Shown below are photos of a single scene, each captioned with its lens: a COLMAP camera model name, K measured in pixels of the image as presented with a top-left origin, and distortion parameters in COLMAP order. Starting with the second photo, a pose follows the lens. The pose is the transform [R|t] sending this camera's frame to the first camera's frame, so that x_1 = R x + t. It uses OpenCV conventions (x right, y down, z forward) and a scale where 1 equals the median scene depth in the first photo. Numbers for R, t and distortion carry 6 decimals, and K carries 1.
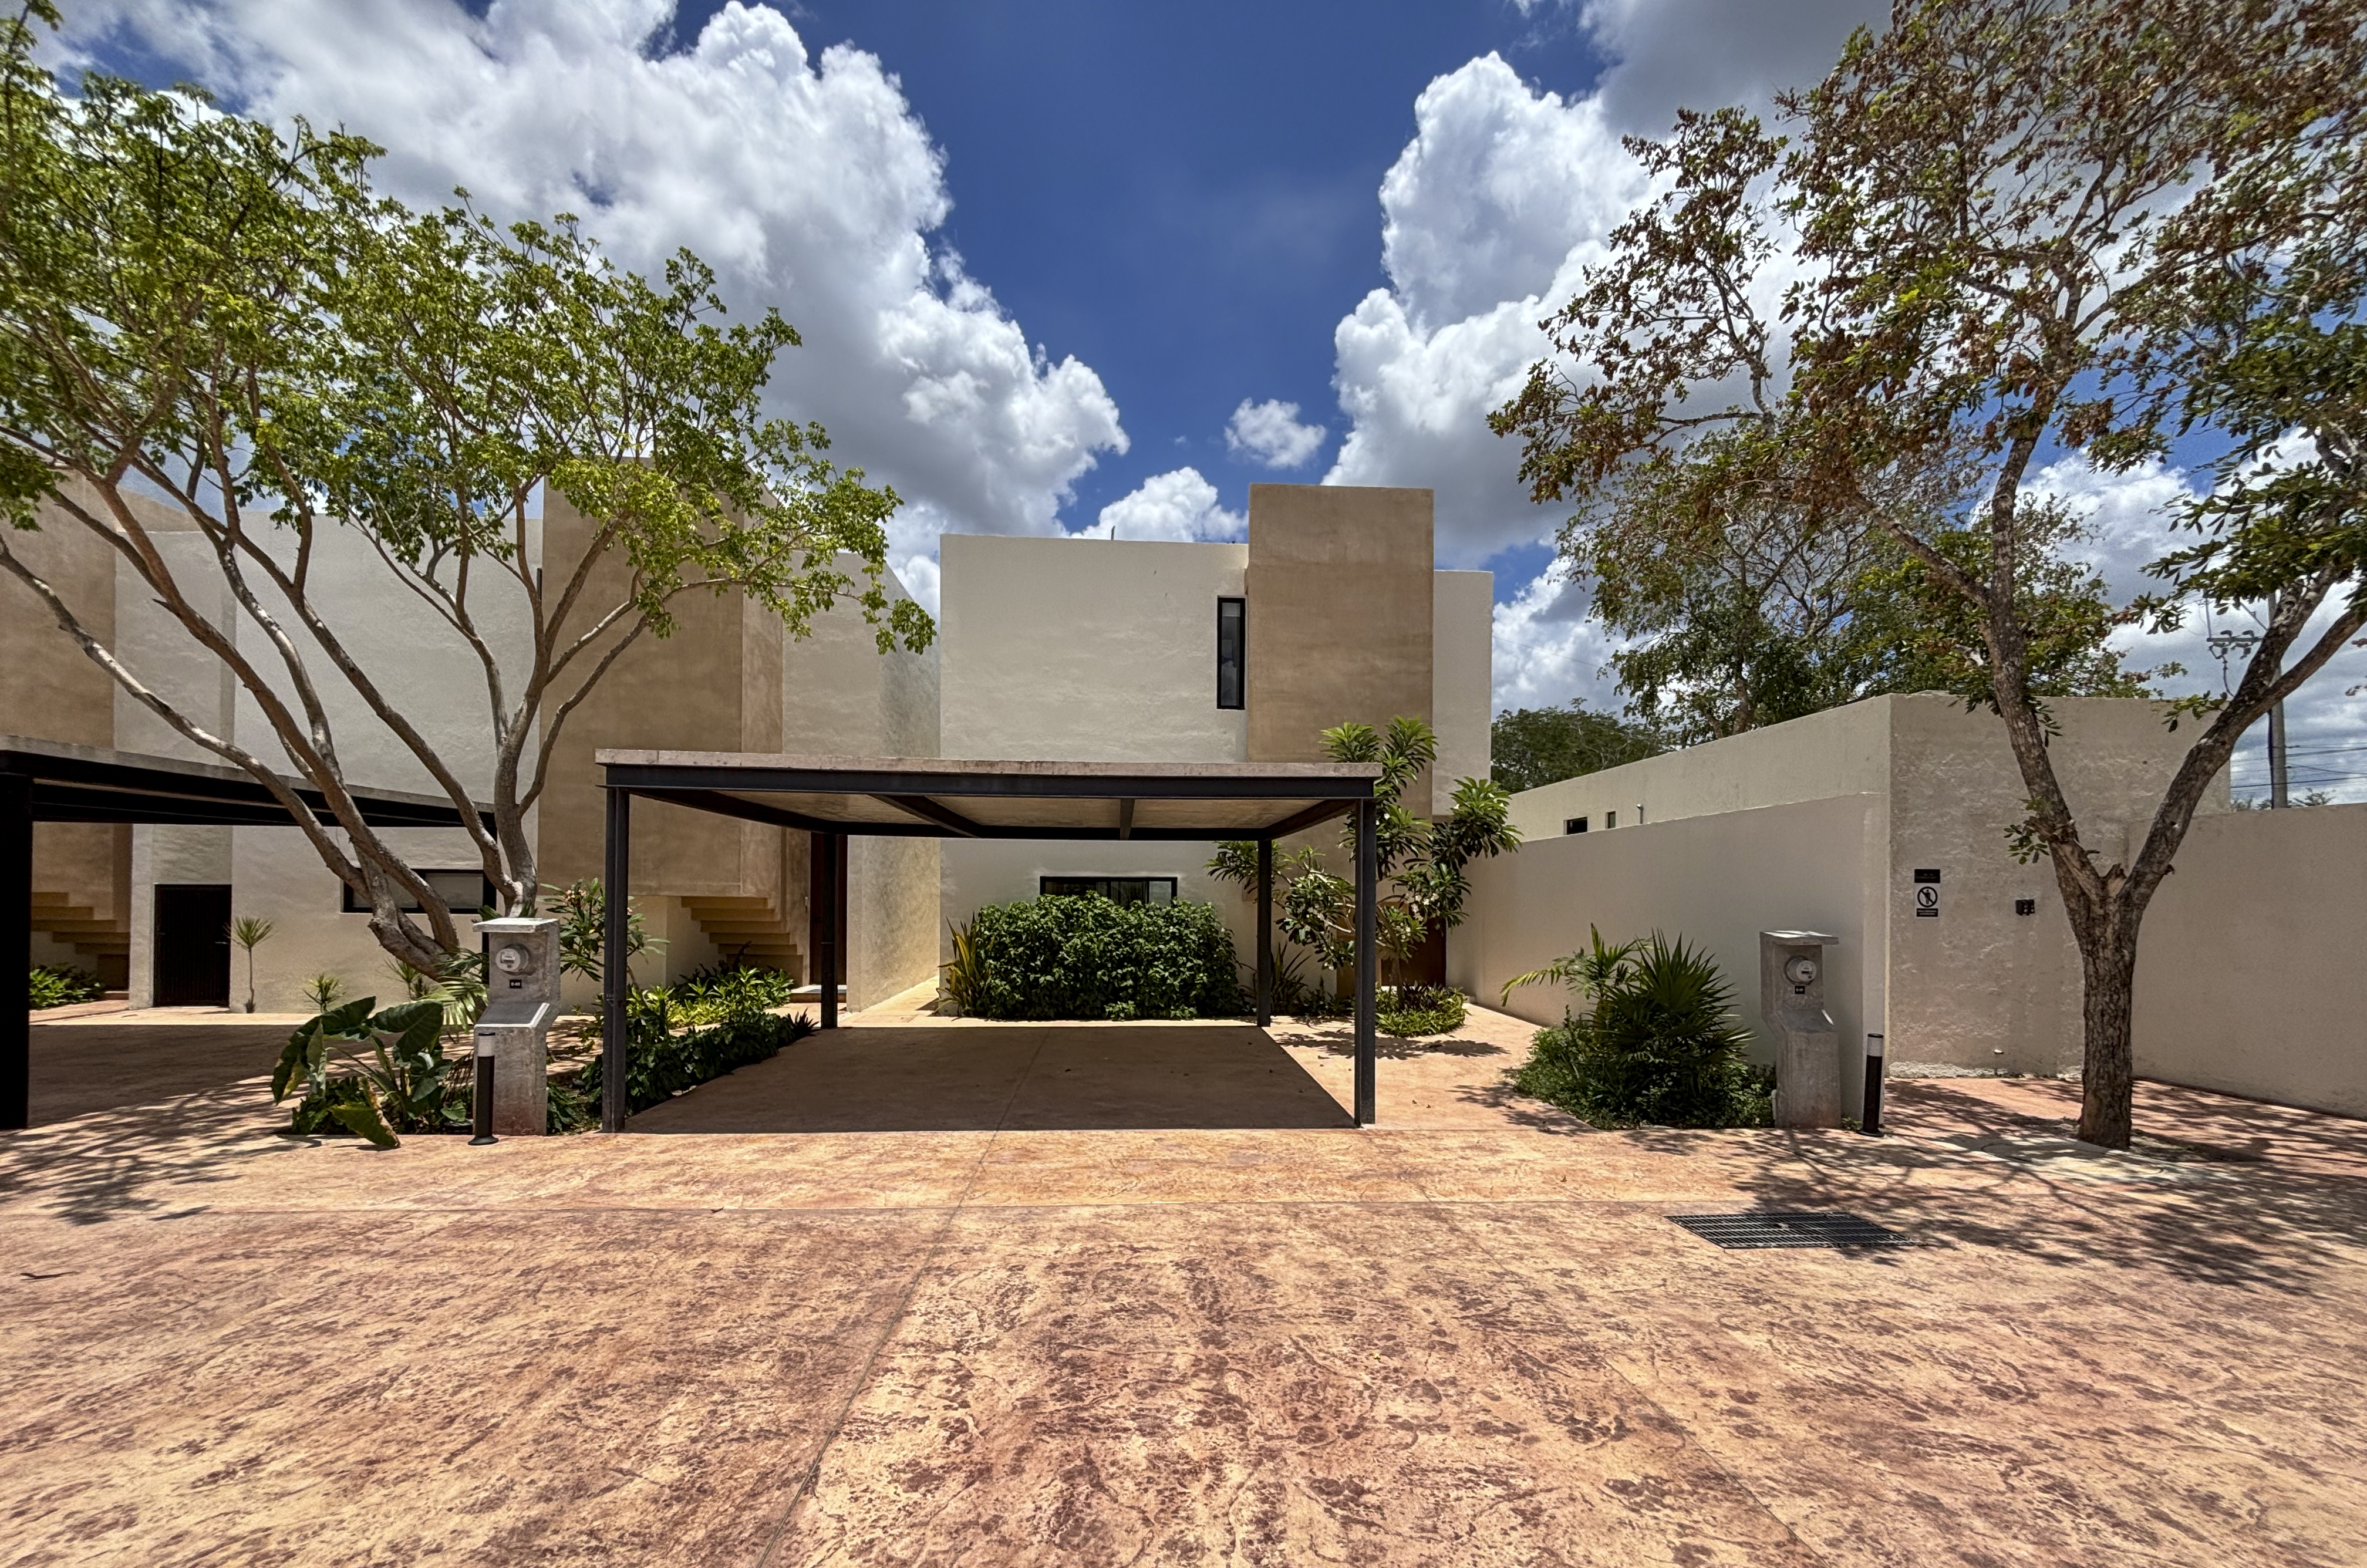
lens RADIAL K [[961.9, 0, 1191.4], [0, 961.9, 890.8], [0, 0, 1]] dist [-0.002904, 0.000582]
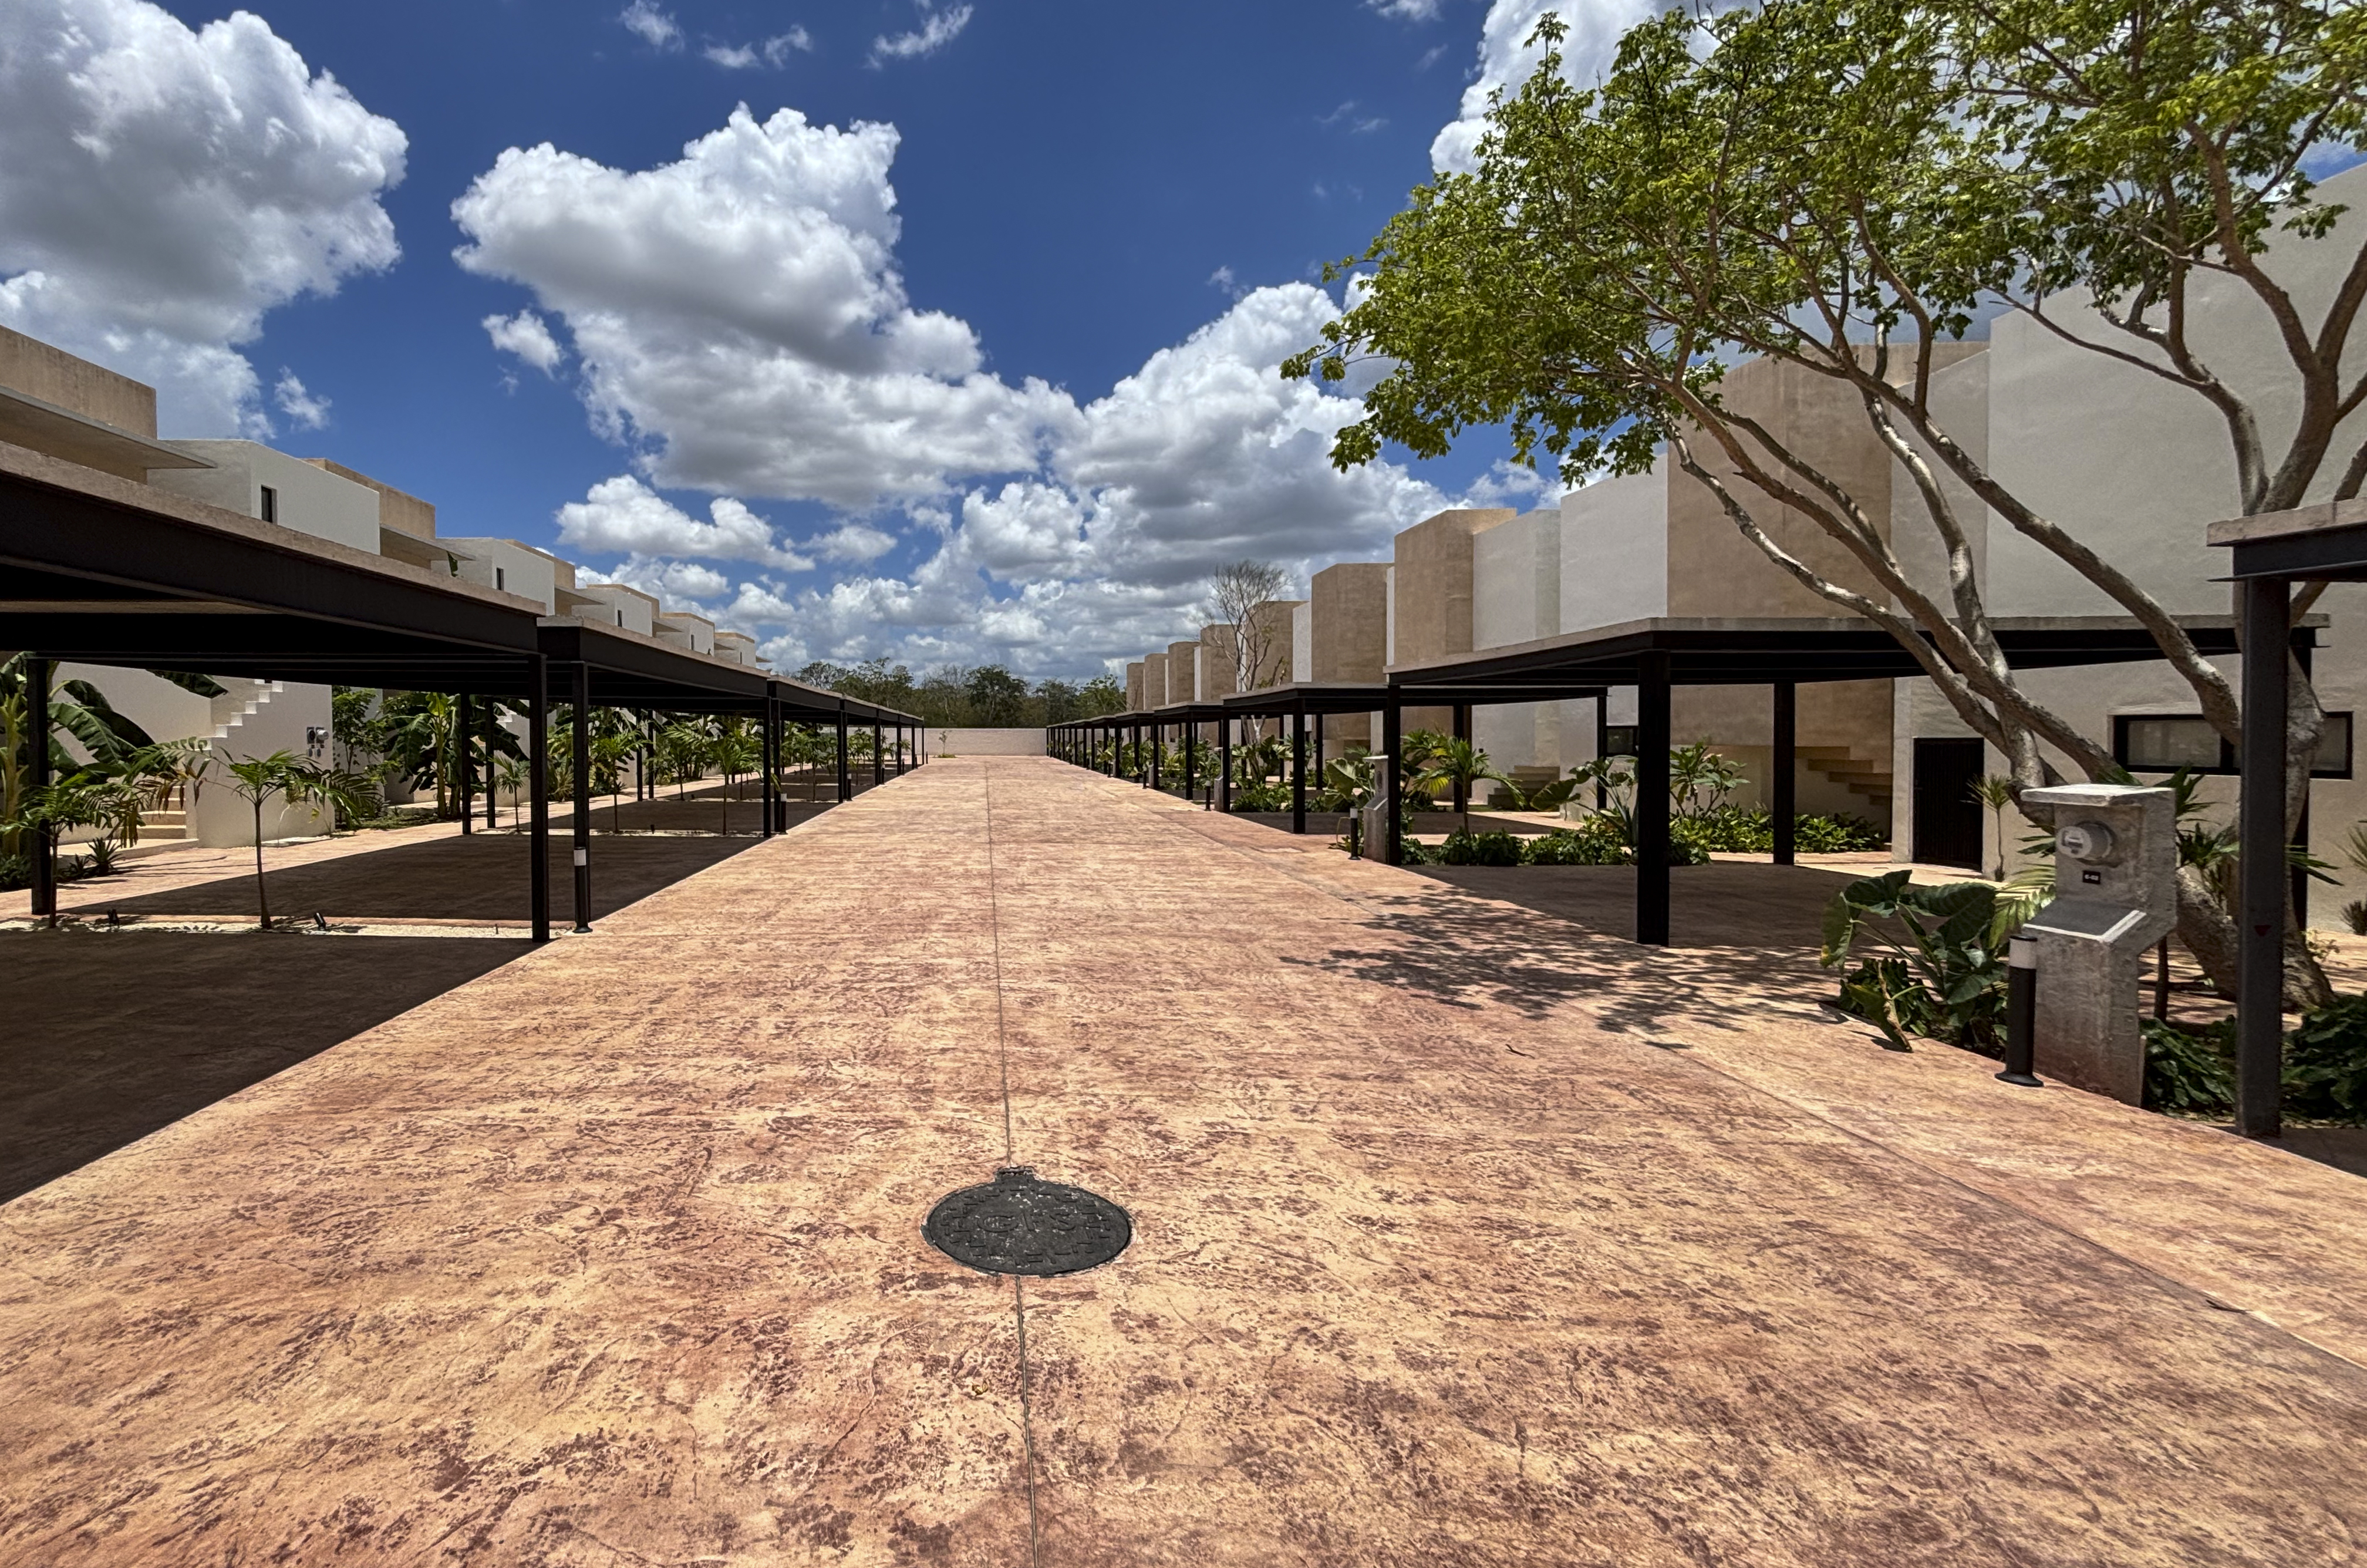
lens RADIAL K [[1037.6, 0, 945.9], [0, 1037.6, 758.0], [0, 0, 1]] dist [0.002924, 0.000261]
pose [[-0.105583, 0.010183, -0.994358, 0.121213], [0.004837, 0.999941, 0.009727, -0.002041], [0.994399, -0.003783, -0.105626, 0.191960]]
